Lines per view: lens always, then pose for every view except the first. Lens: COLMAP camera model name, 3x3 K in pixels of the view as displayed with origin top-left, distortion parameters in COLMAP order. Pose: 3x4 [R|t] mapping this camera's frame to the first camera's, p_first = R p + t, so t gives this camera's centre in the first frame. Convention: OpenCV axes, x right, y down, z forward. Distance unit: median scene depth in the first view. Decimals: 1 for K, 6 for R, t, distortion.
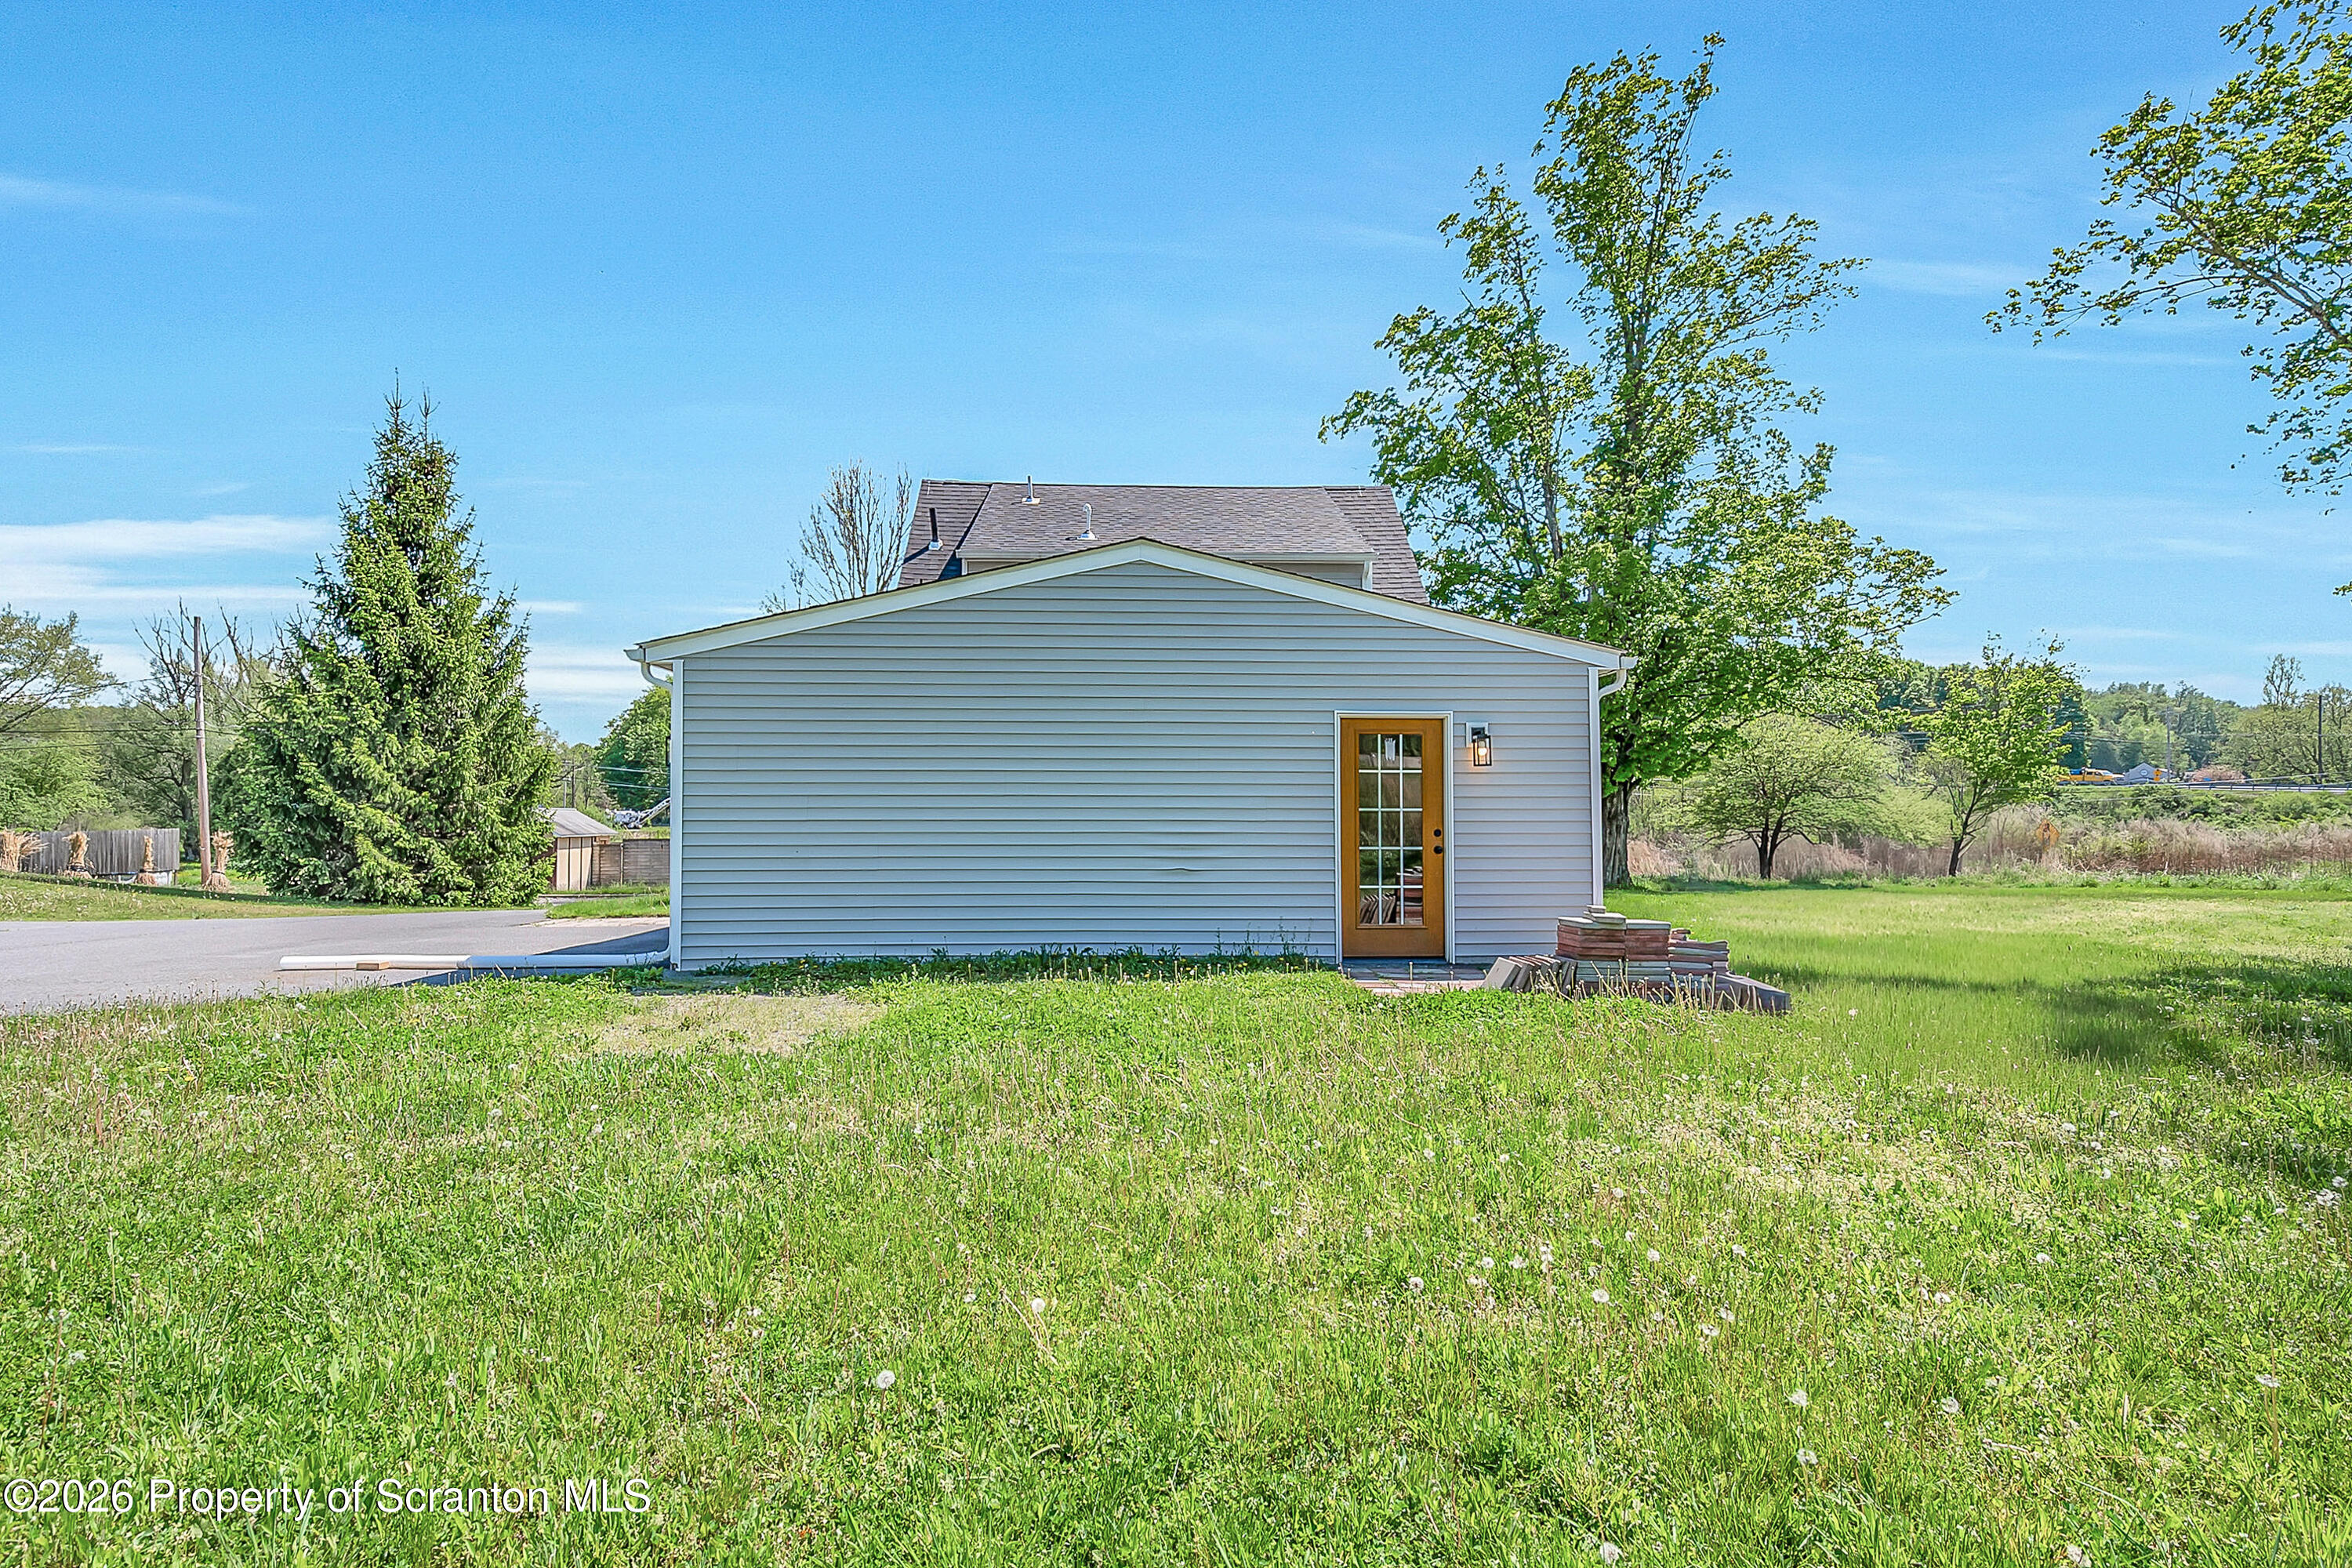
lens RADIAL K [[960.9, 0, 1186.3], [0, 960.9, 818.7], [0, 0, 1]] dist [0.000012, 0.000253]
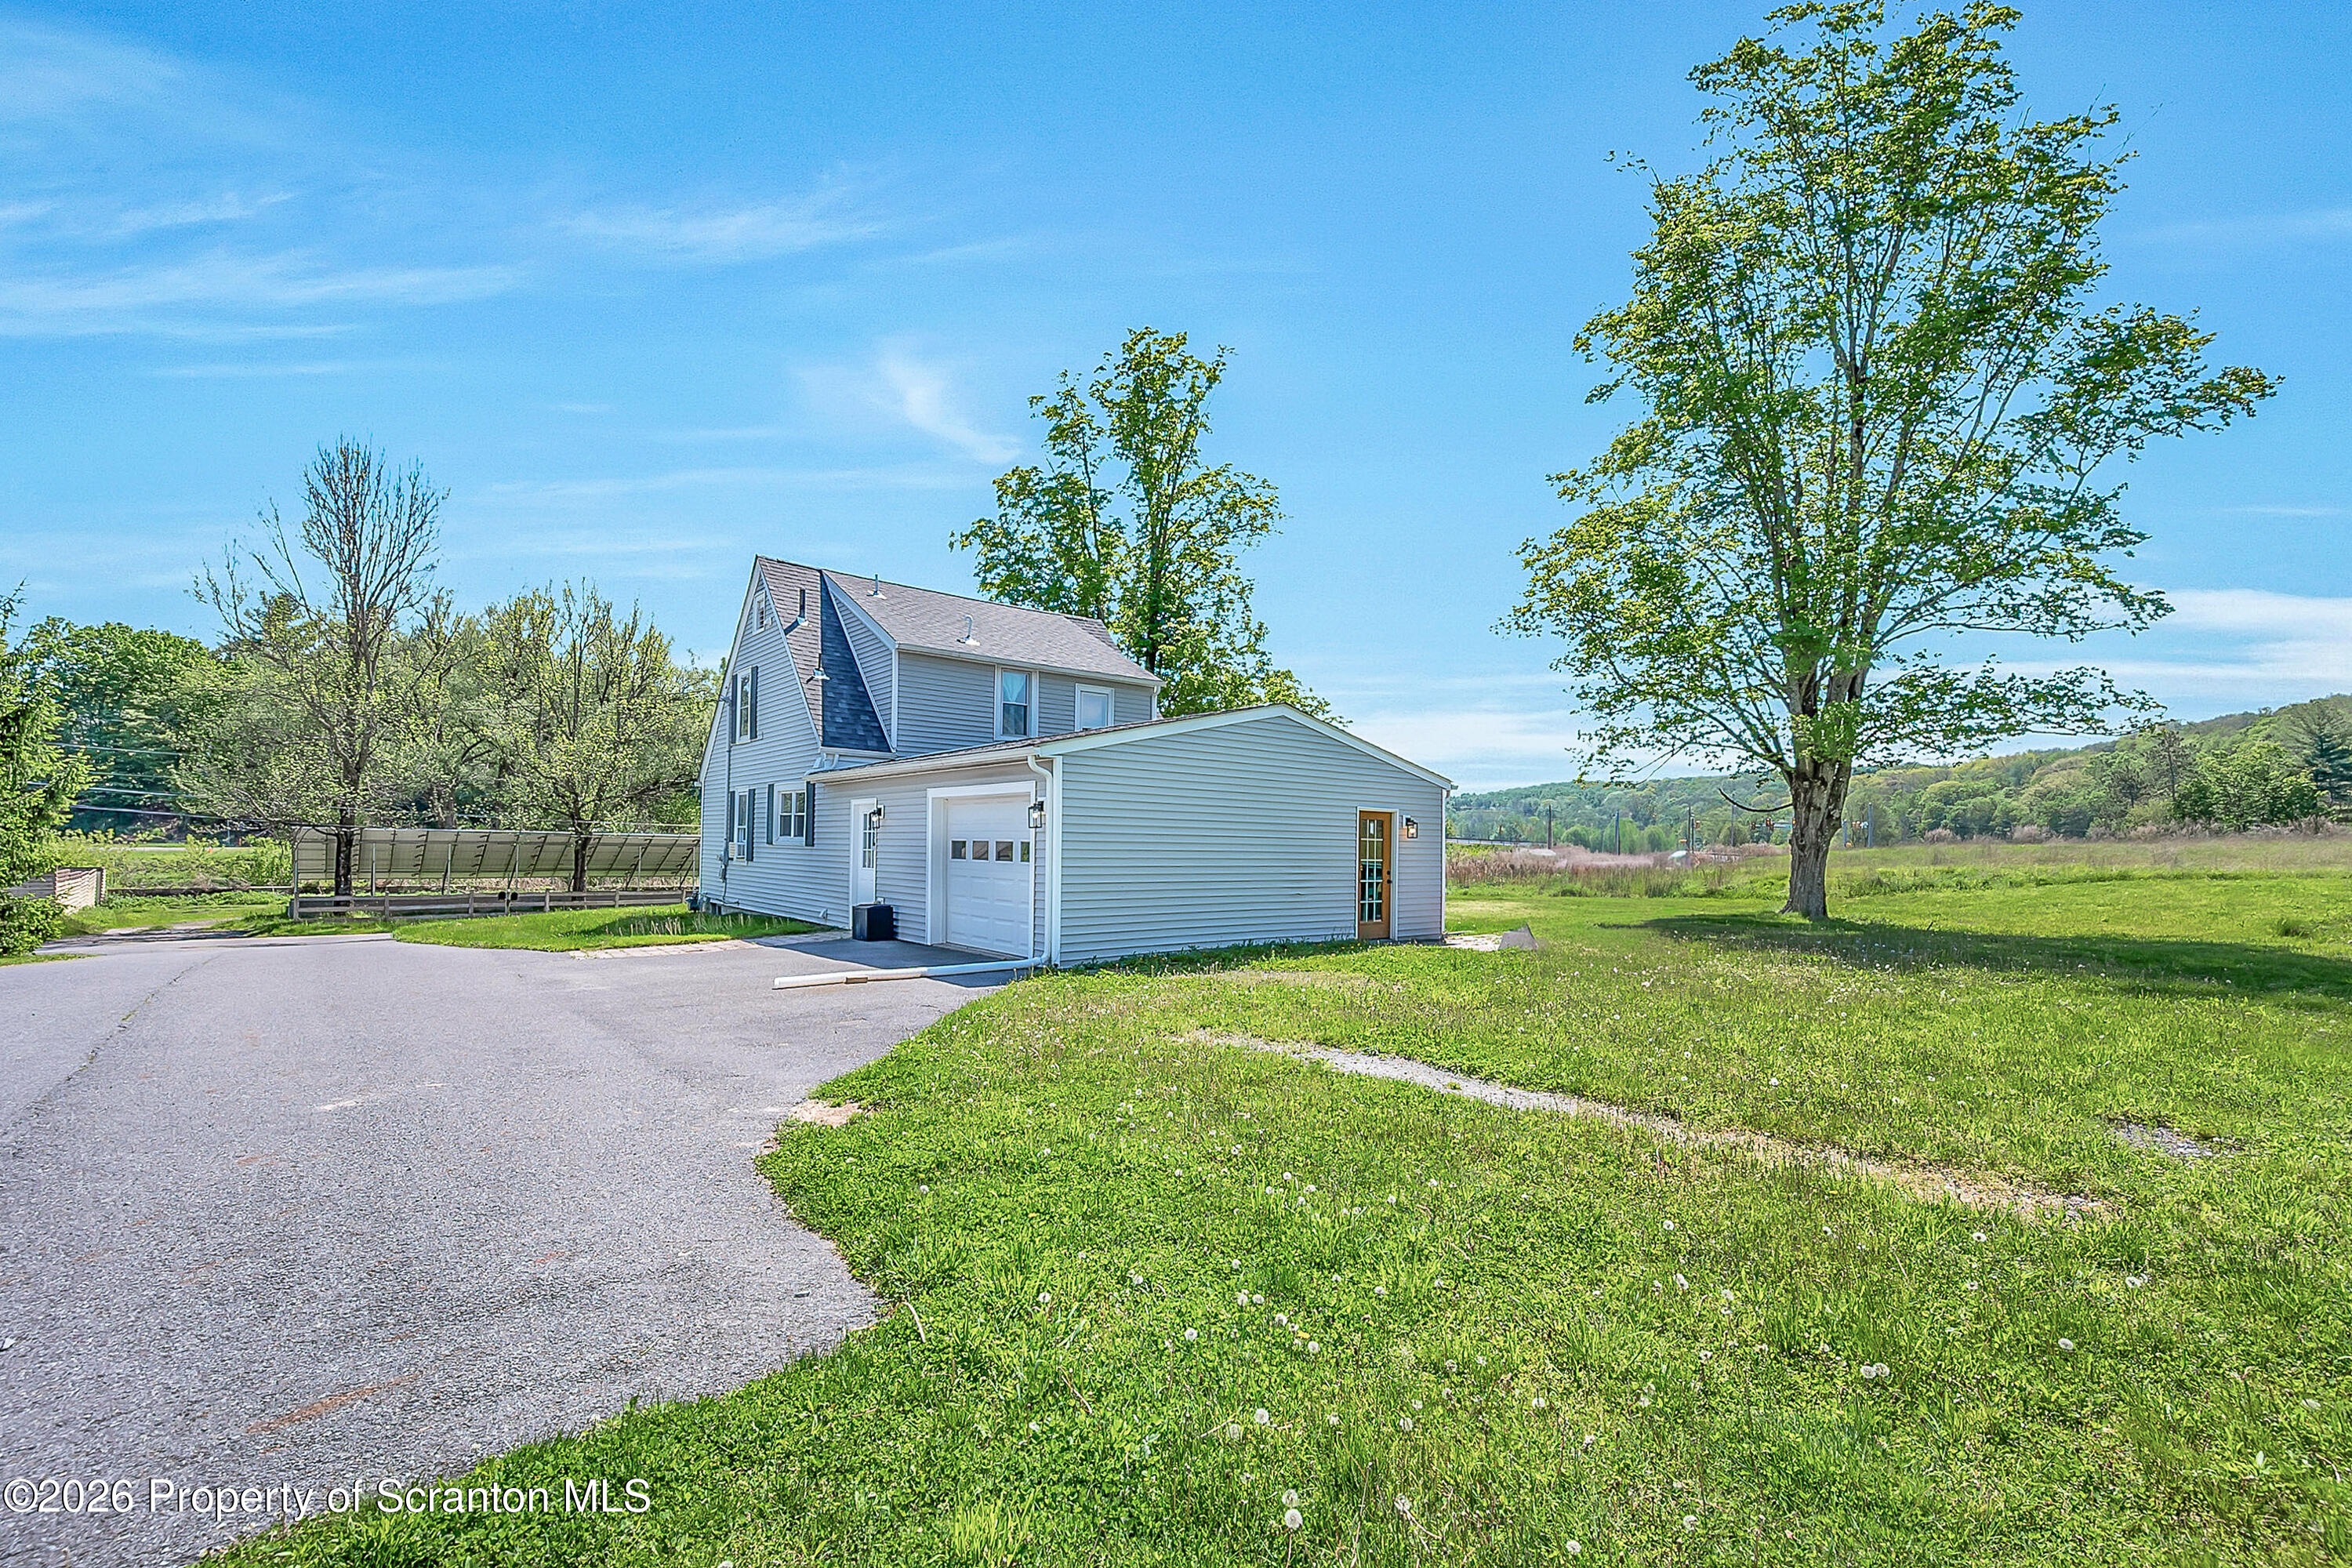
lens RADIAL K [[960.9, 0, 1186.3], [0, 960.9, 818.7], [0, 0, 1]] dist [0.000012, 0.000253]
pose [[0.791155, 0.028566, 0.610948, -0.372254], [0.015708, 0.997630, -0.066987, 0.009258], [-0.611414, 0.062594, 0.788831, -0.084264]]
